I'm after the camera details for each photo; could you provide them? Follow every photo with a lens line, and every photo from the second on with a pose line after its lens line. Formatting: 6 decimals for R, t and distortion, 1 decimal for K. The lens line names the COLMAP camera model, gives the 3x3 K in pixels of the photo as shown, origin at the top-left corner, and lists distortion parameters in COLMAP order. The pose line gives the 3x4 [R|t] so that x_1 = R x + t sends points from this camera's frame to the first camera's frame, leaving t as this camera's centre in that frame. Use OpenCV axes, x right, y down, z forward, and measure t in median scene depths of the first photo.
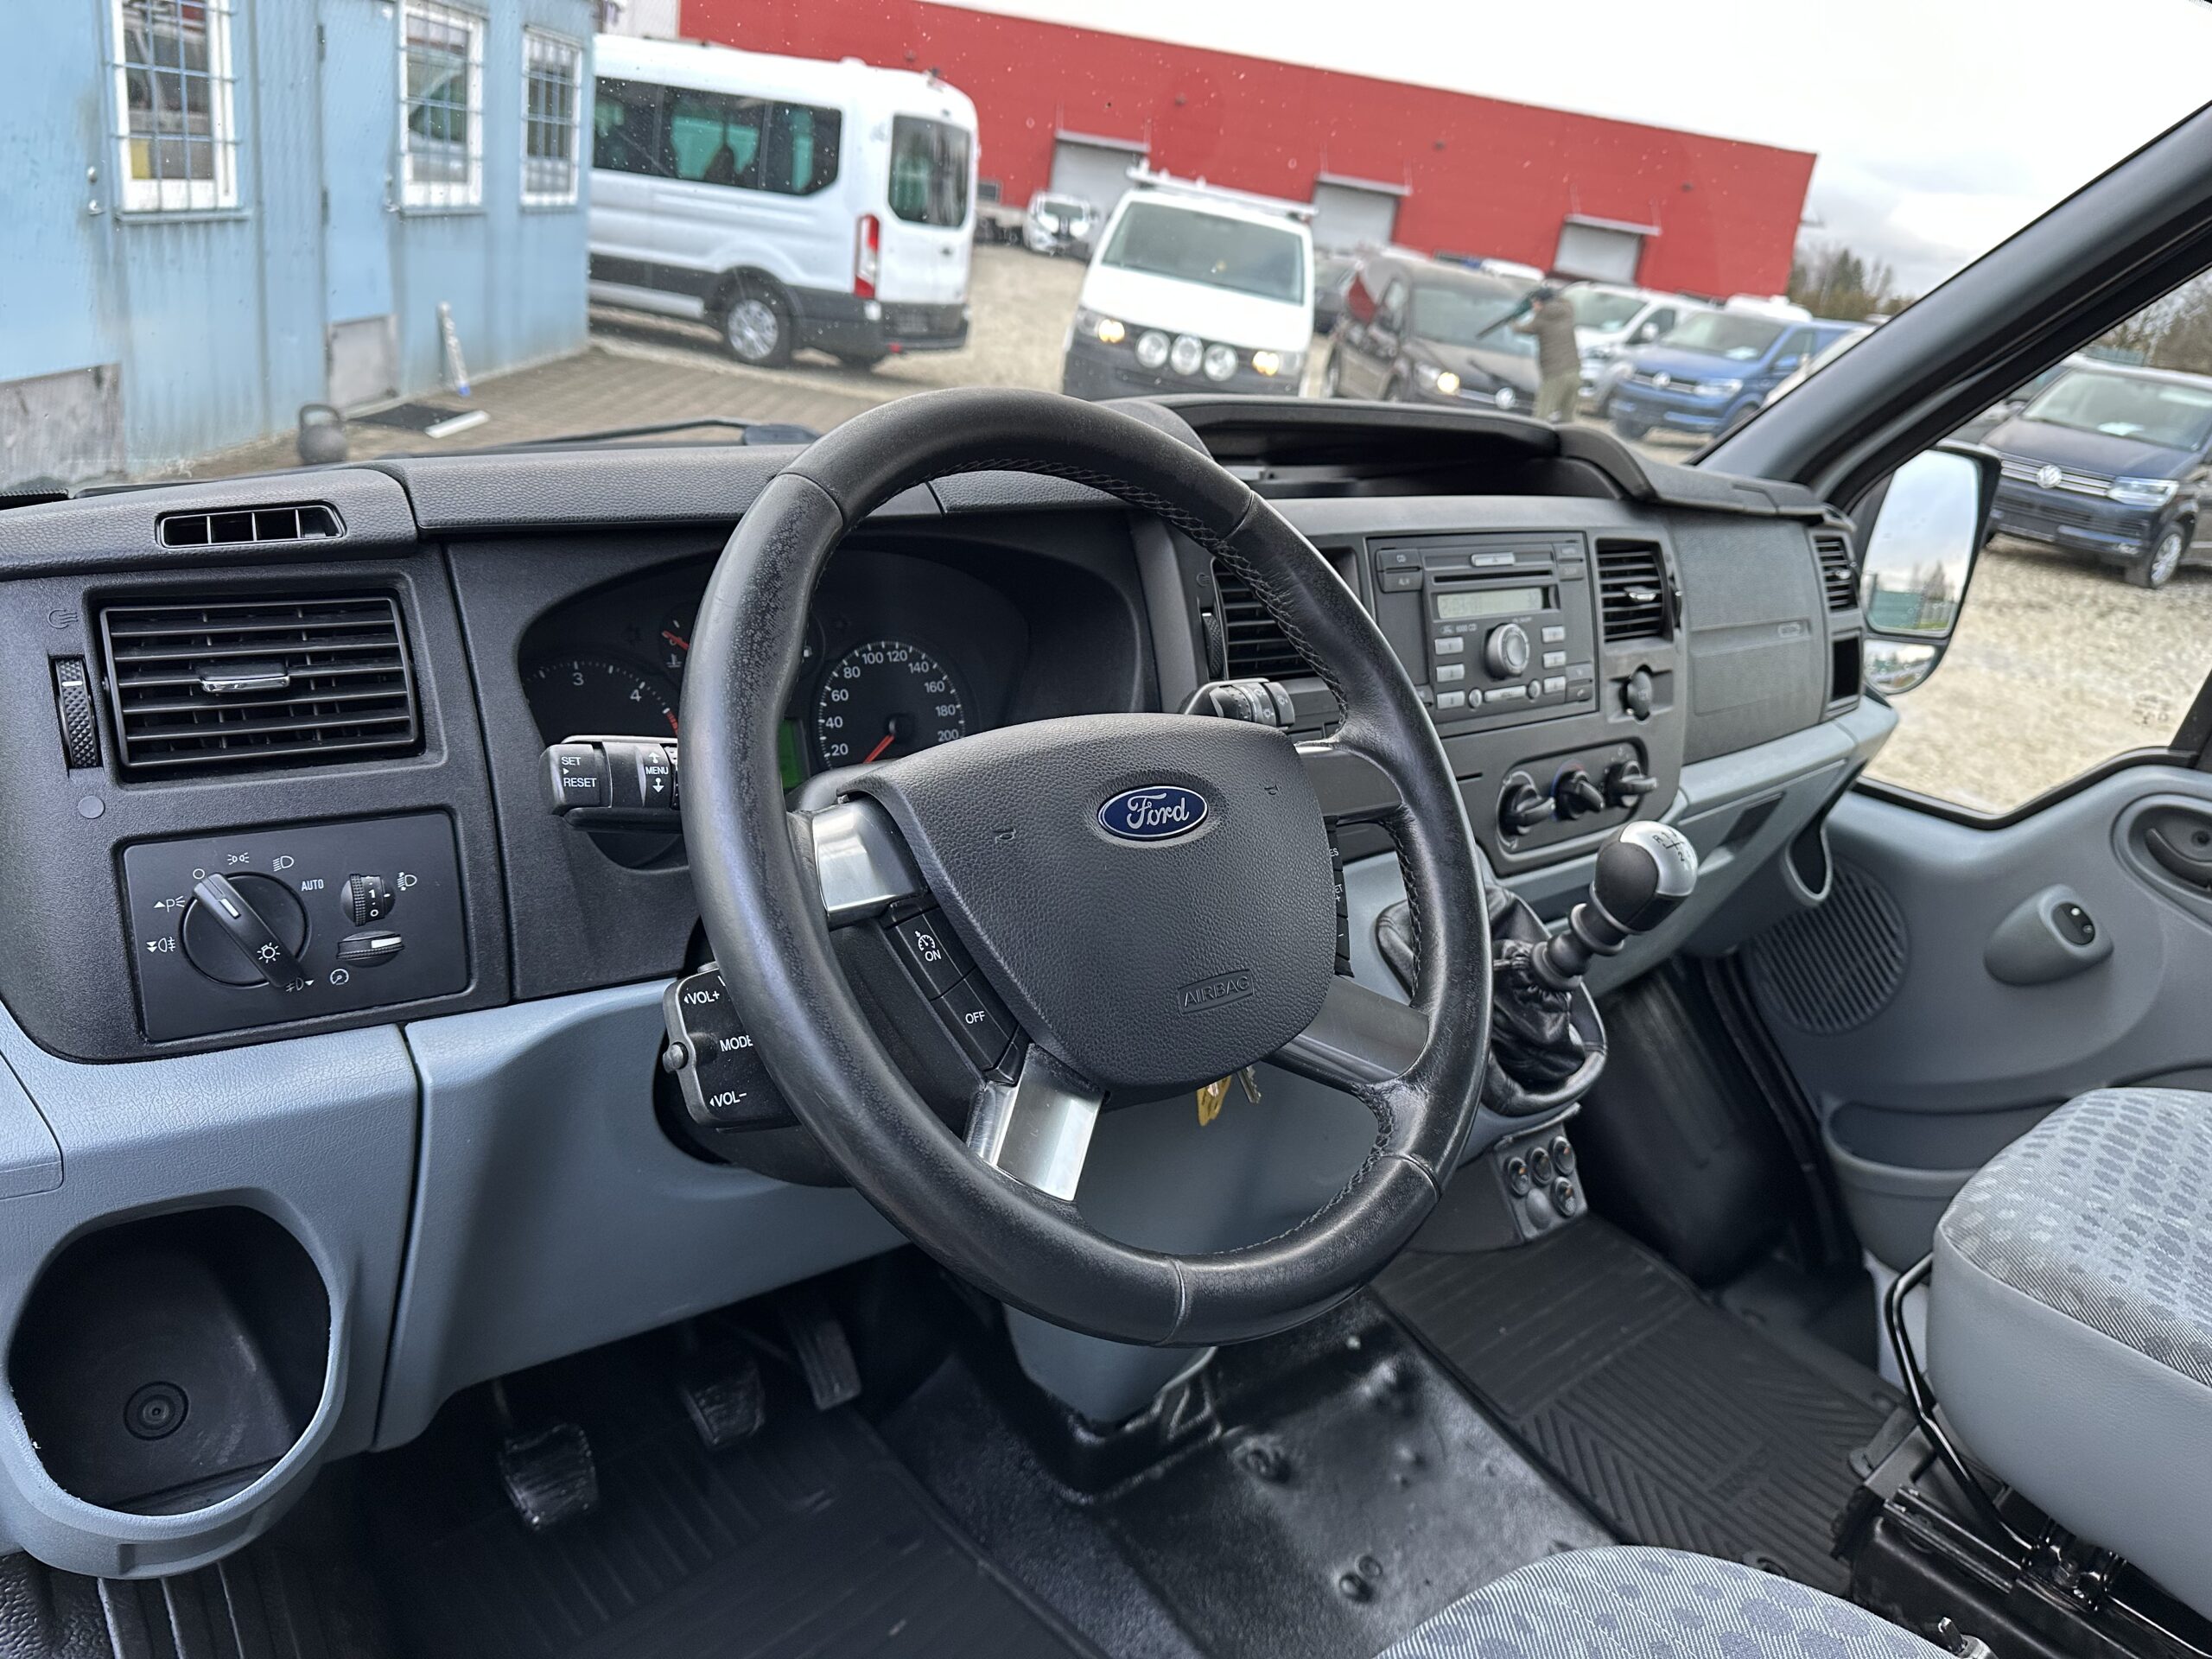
lens RADIAL K [[1575.8, 0, 1106.0], [0, 1575.8, 829.5], [0, 0, 1]] dist [-0.005116, -0.000458]
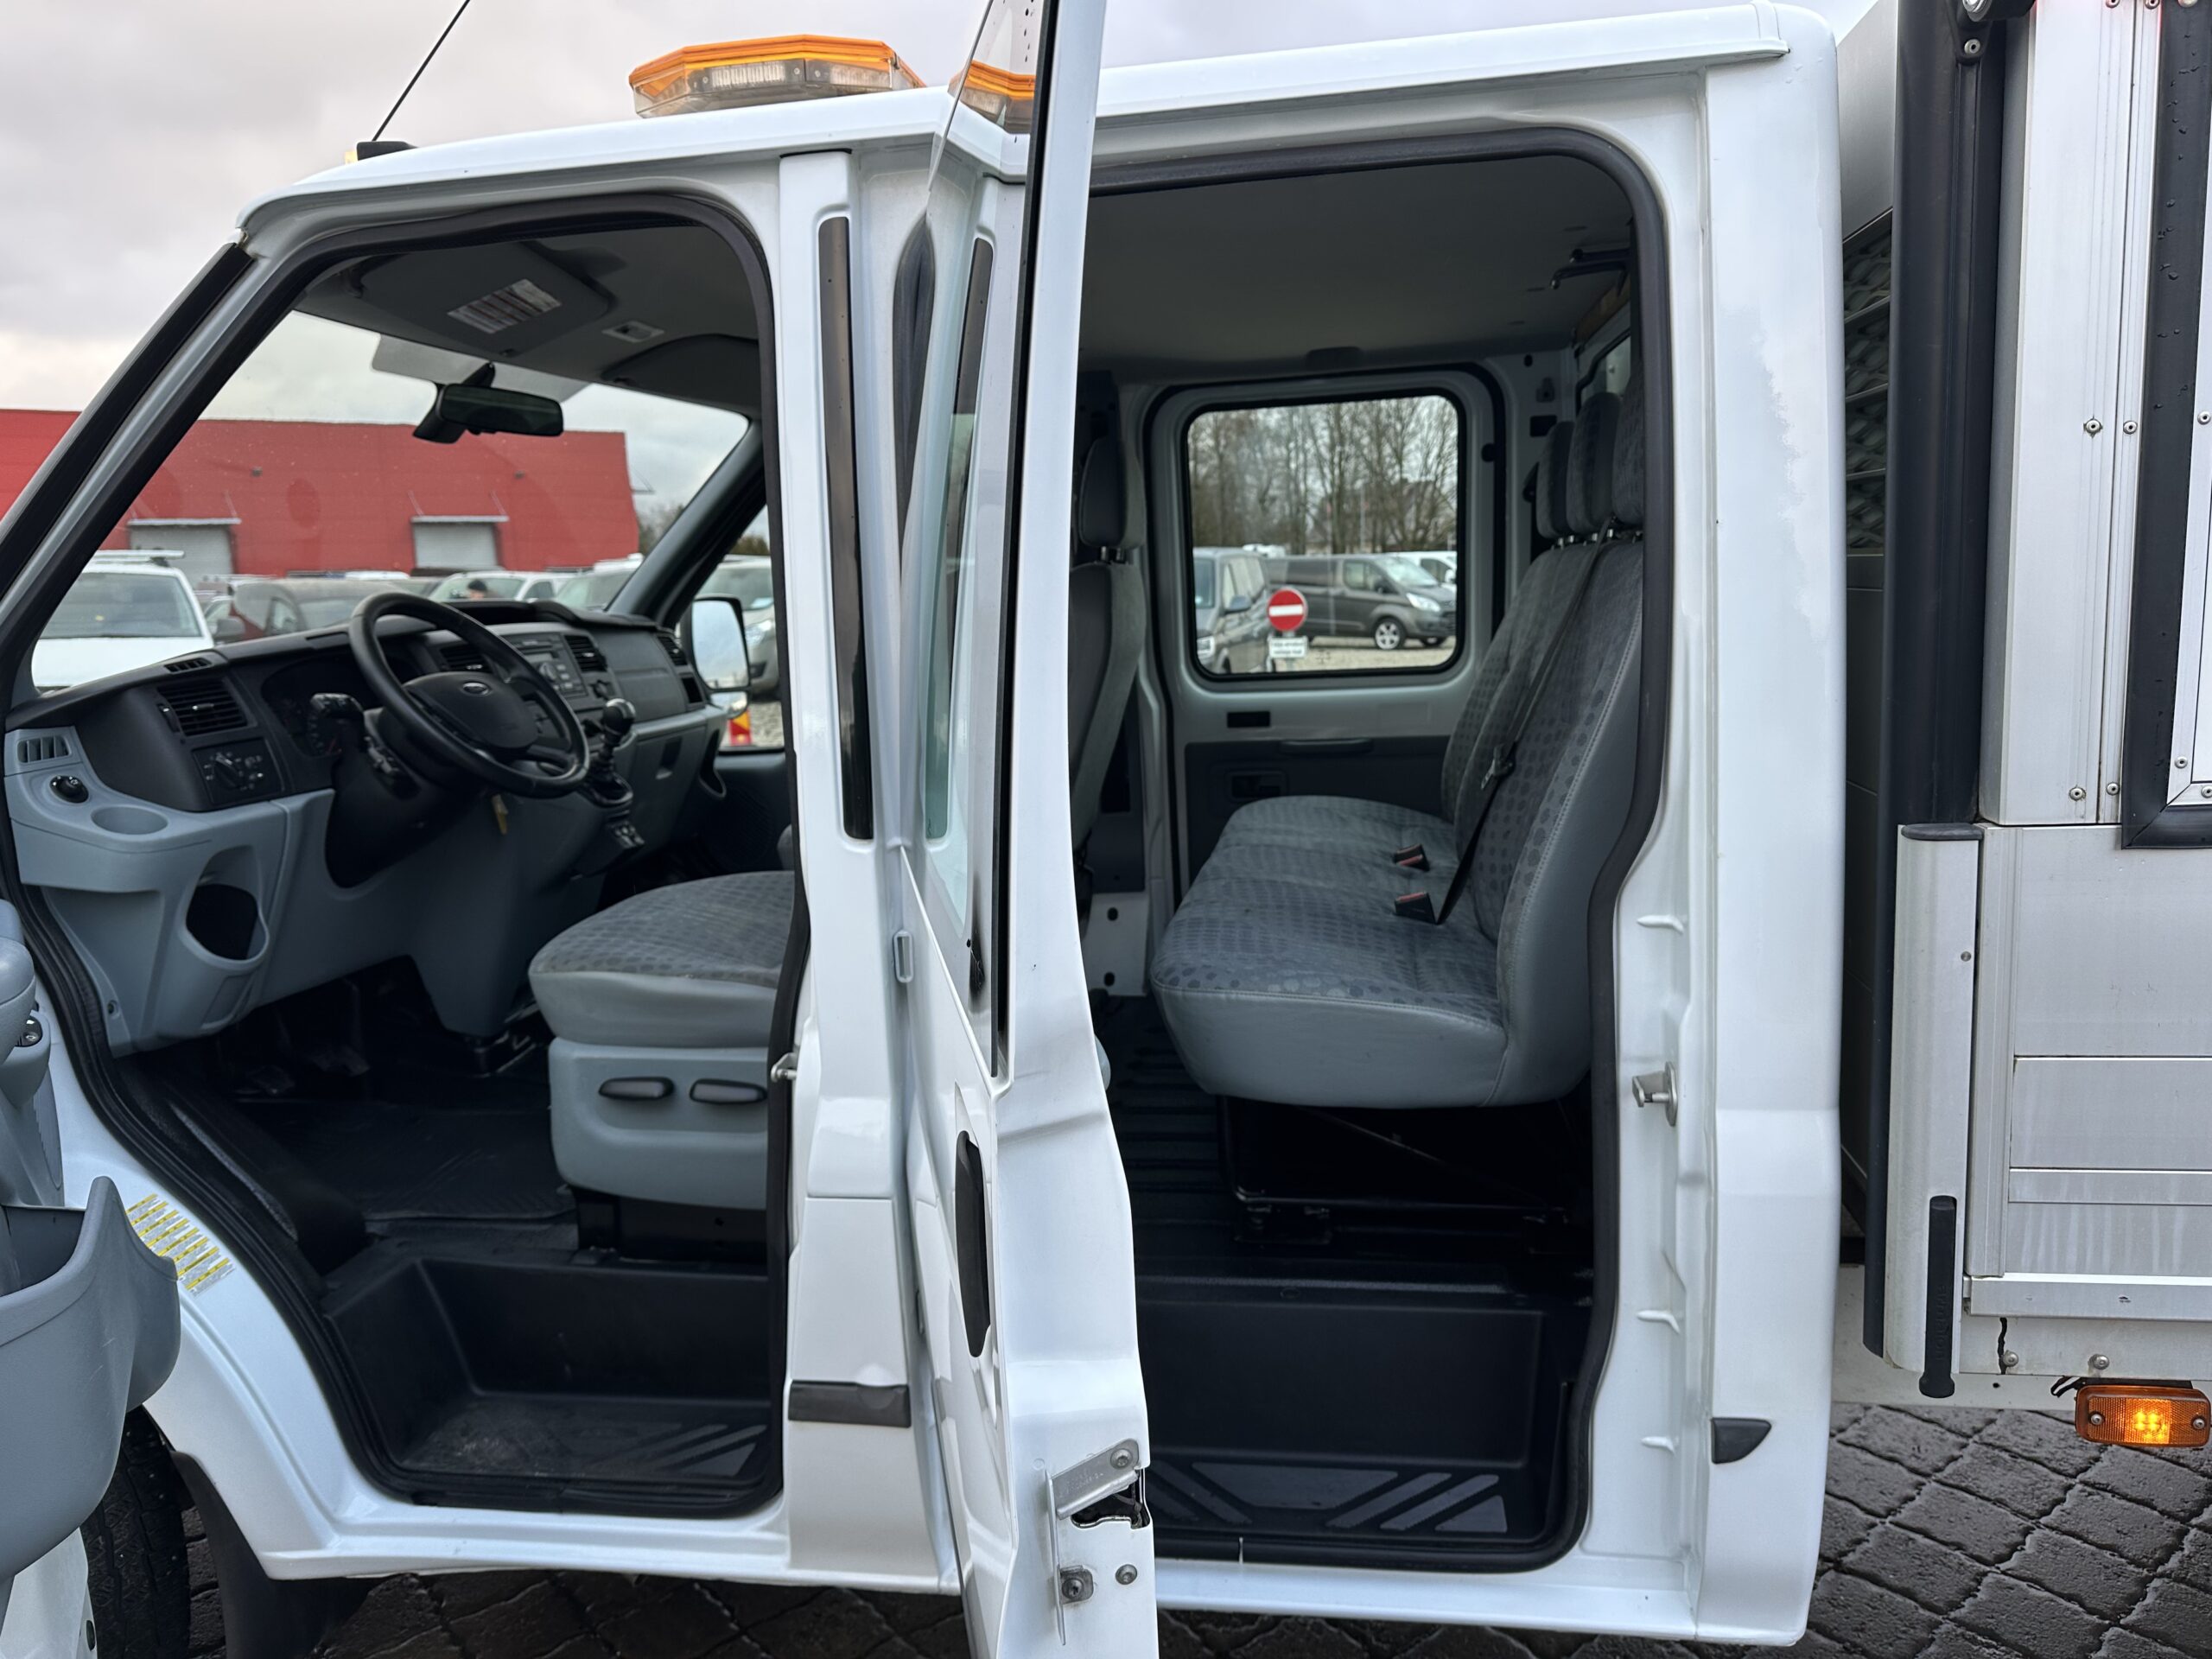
lens RADIAL K [[1575.8, 0, 1106.0], [0, 1575.8, 829.5], [0, 0, 1]] dist [-0.005116, -0.000458]
pose [[0.769381, -0.269765, 0.579033, -0.557103], [0.361055, 0.931419, -0.045808, 0.525465], [-0.526965, 0.244306, 0.814016, -1.417054]]
